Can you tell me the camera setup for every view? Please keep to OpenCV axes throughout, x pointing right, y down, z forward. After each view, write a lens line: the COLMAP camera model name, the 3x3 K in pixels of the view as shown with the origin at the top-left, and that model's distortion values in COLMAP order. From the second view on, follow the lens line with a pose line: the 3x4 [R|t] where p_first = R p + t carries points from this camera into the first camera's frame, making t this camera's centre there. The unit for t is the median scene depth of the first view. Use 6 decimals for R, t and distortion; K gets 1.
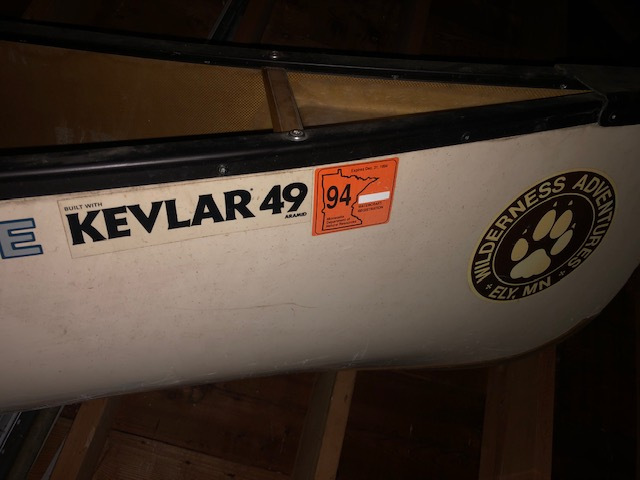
lens RADIAL K [[517.3, 0, 320.0], [0, 517.3, 240.0], [0, 0, 1]] dist [0.062340, -0.090406]
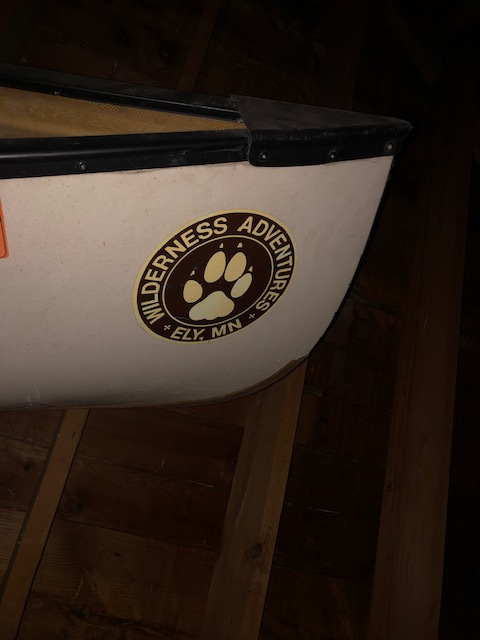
lens RADIAL K [[517.3, 0, 235.6], [0, 517.3, 330.1], [0, 0, 1]] dist [0.062340, -0.090406]
pose [[0.990263, 0.027679, 0.136432, 0.336324], [-0.043126, 0.992817, 0.111602, -0.020984], [-0.132363, -0.116399, 0.984343, 0.027518]]
